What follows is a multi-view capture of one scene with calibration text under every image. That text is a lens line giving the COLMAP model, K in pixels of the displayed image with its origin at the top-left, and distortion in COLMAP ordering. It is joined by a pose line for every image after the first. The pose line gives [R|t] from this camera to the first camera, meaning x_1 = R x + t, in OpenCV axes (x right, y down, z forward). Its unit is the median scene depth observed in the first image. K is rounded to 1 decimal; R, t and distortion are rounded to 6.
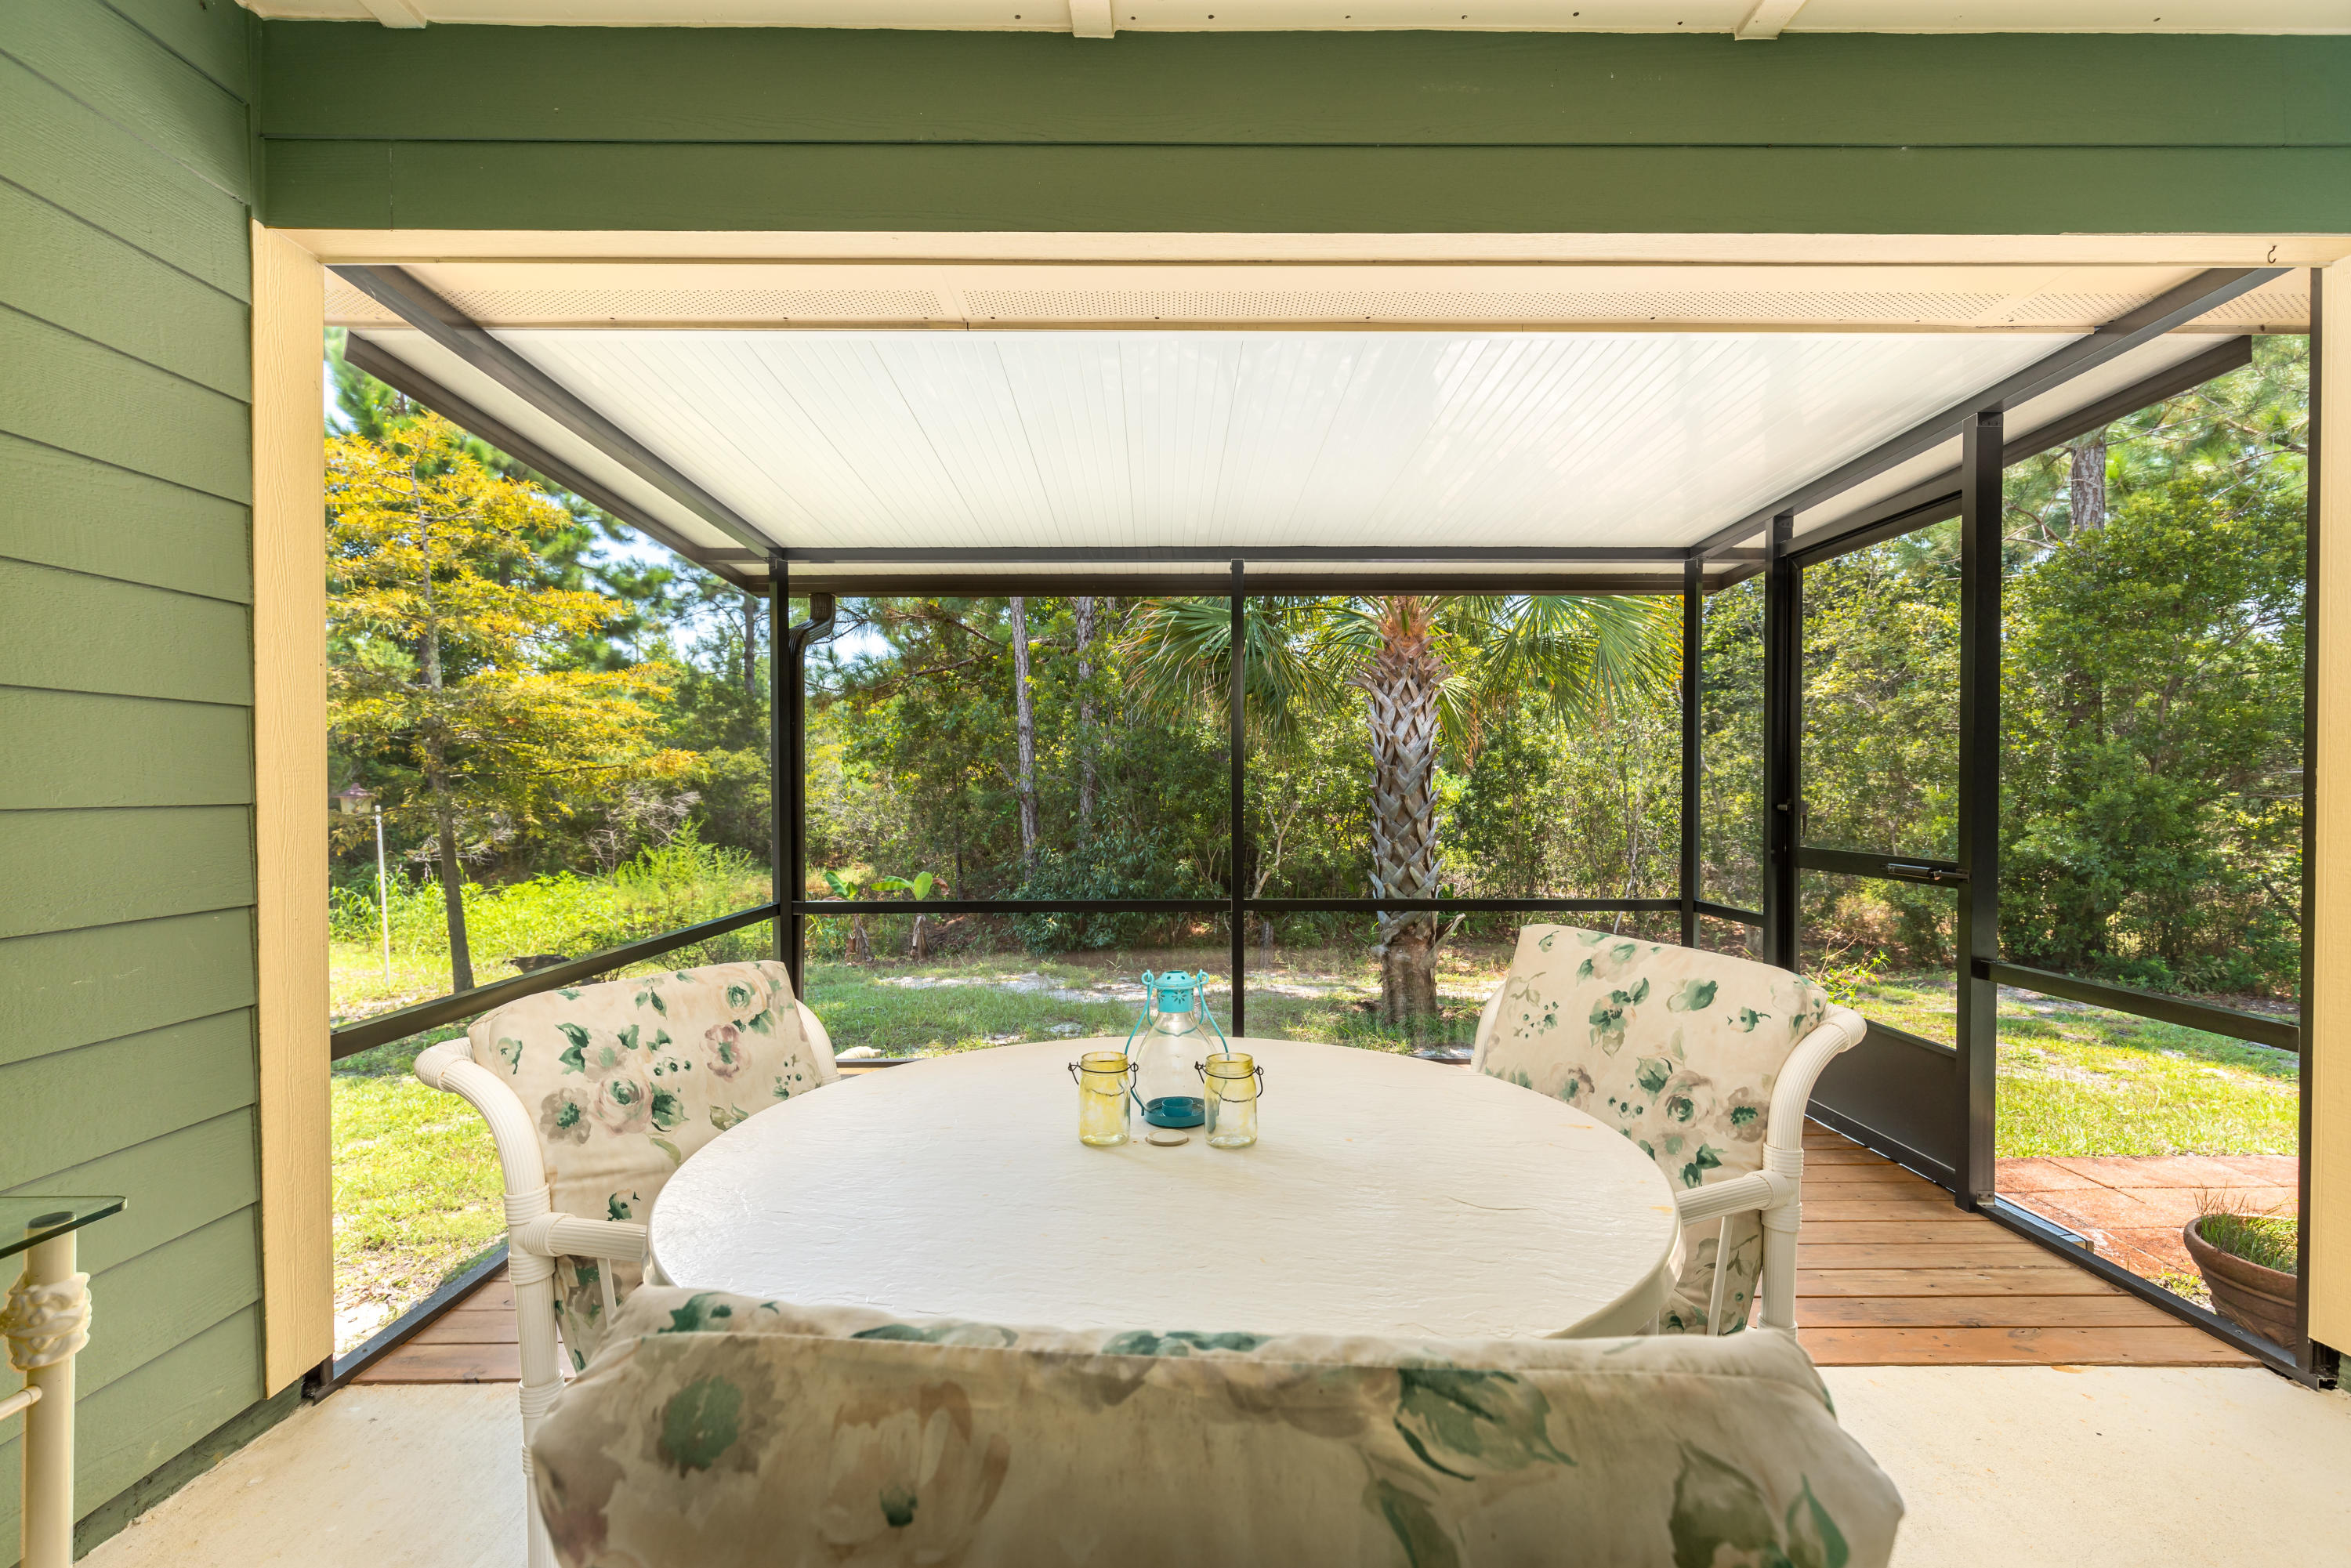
lens RADIAL K [[1058.8, 0, 1168.4], [0, 1058.8, 797.9], [0, 0, 1]] dist [0.005511, -0.004496]
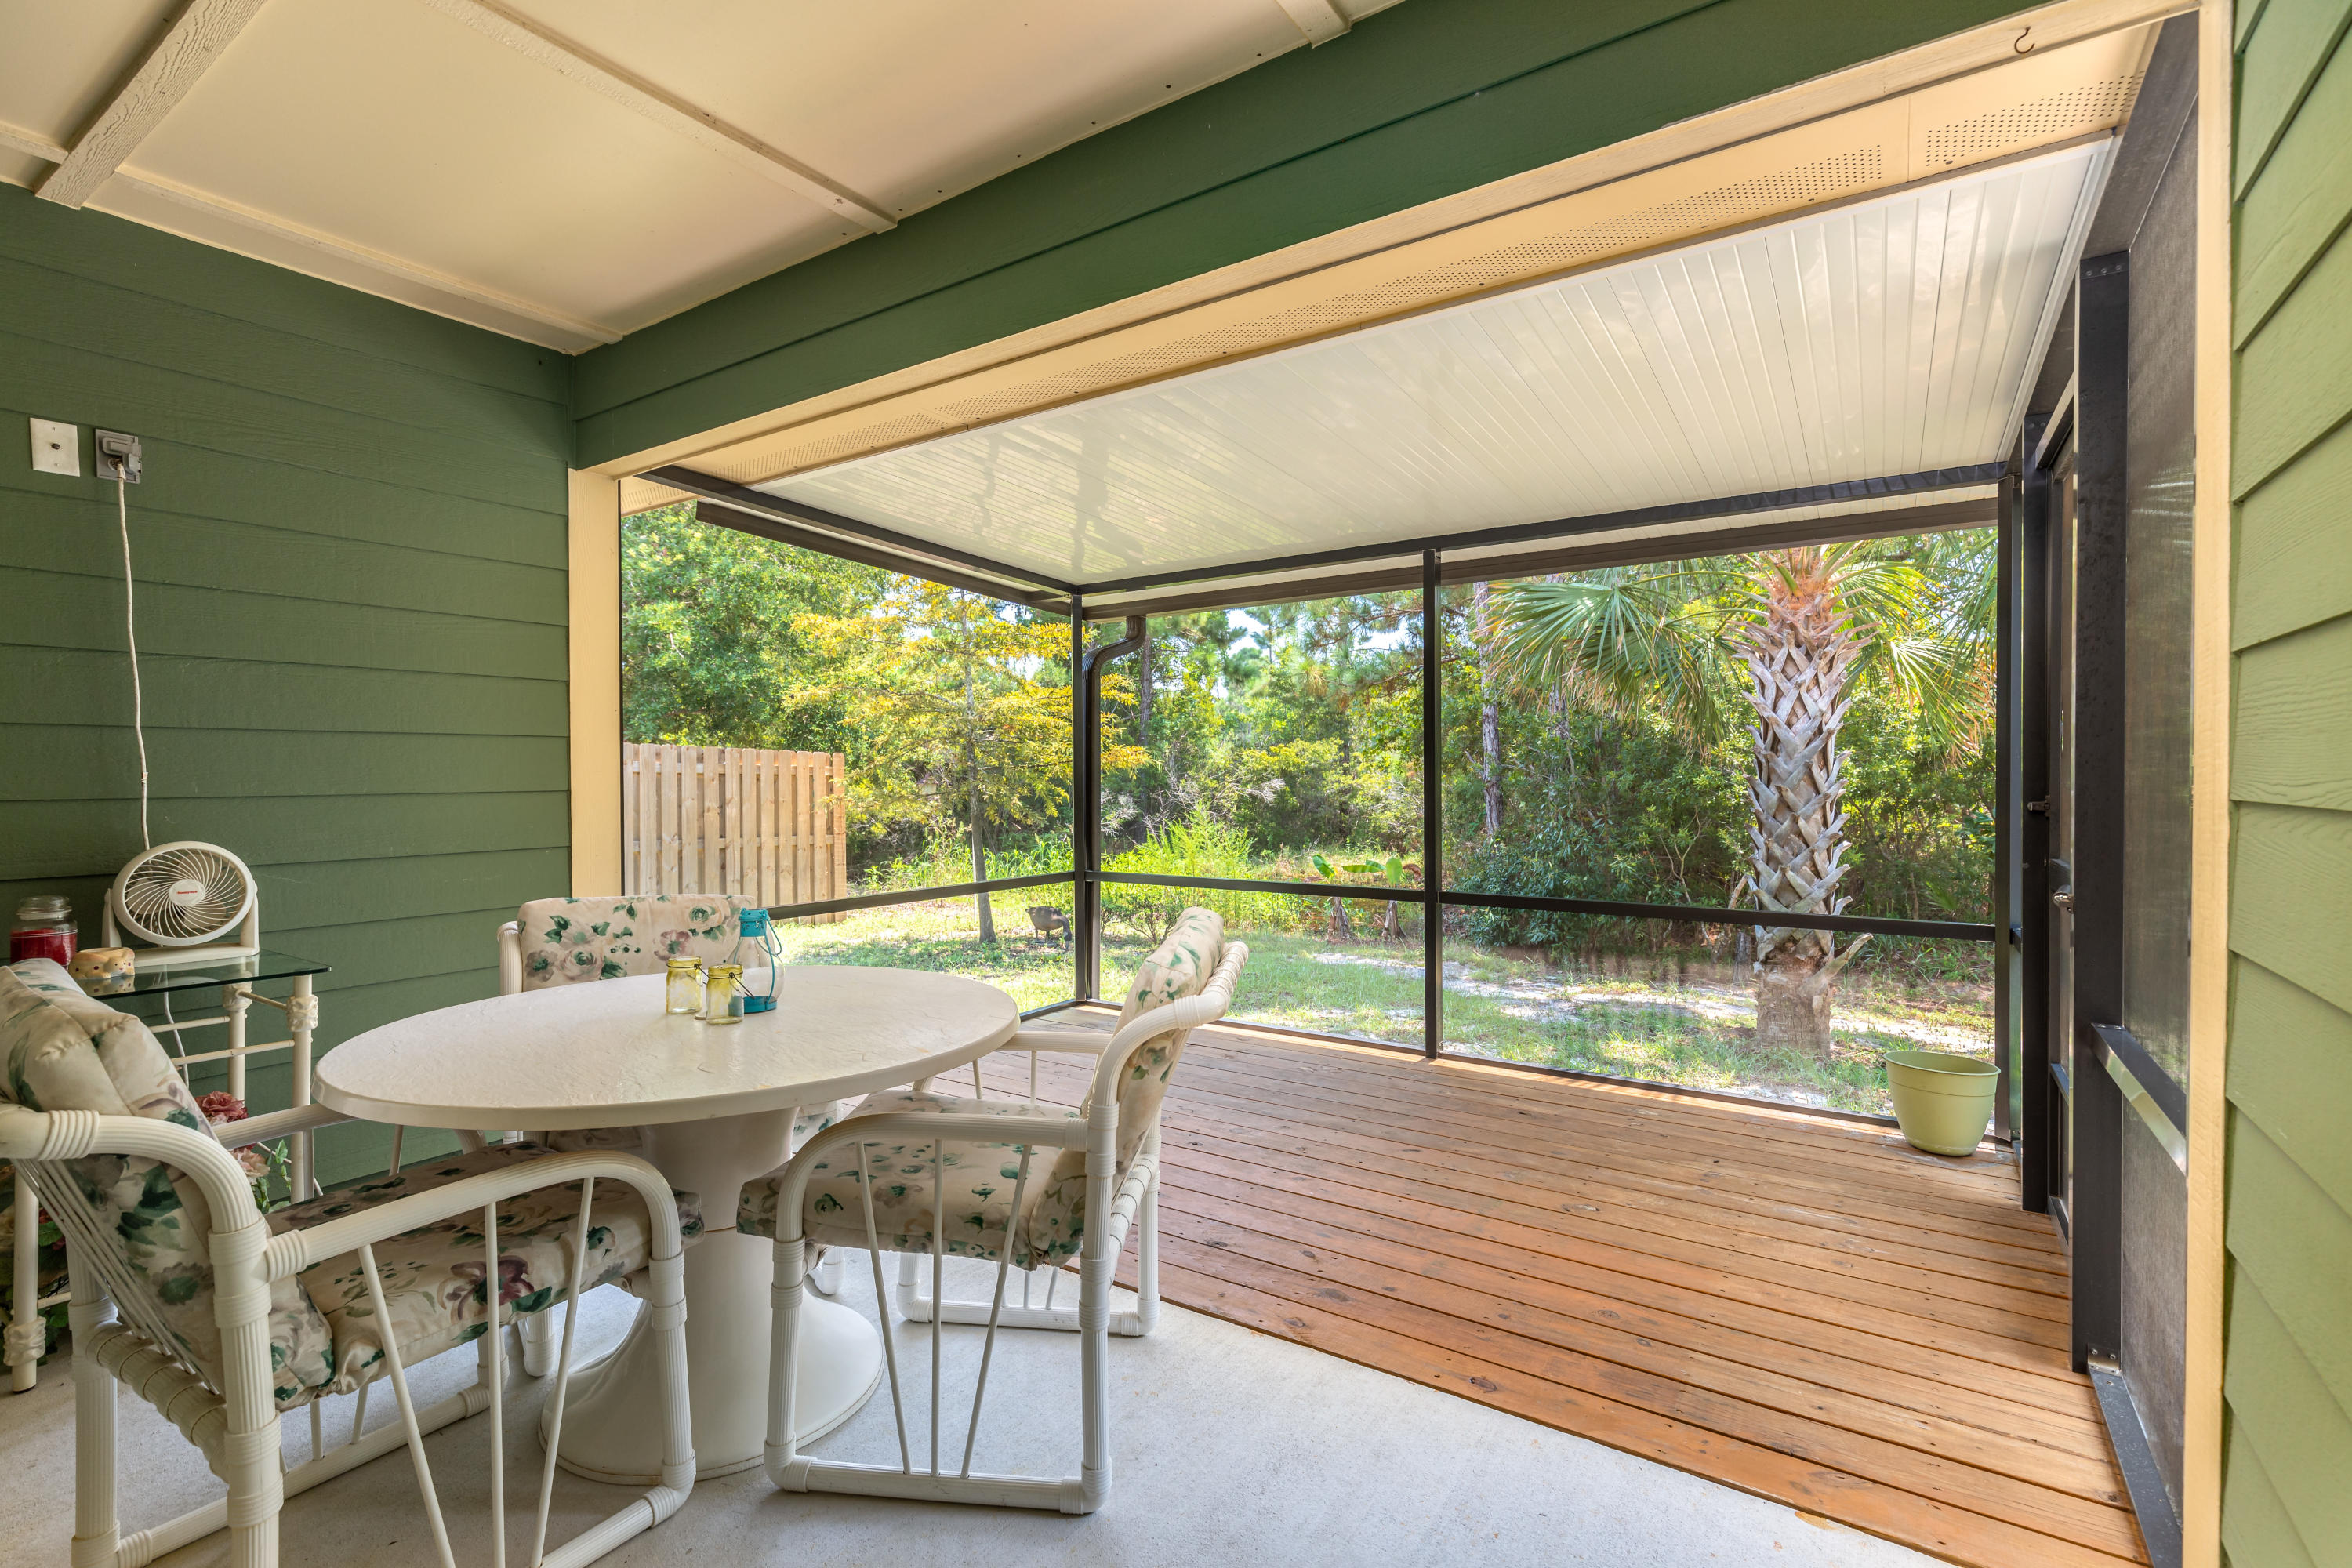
lens RADIAL K [[1059.3, 0, 1153.3], [0, 1059.3, 783.5], [0, 0, 1]] dist [0.005511, -0.004496]
pose [[0.823569, 0.002565, -0.567210, 0.290201], [-0.003545, 0.999994, -0.000626, -0.002745], [0.567205, 0.002526, 0.823573, 0.022233]]
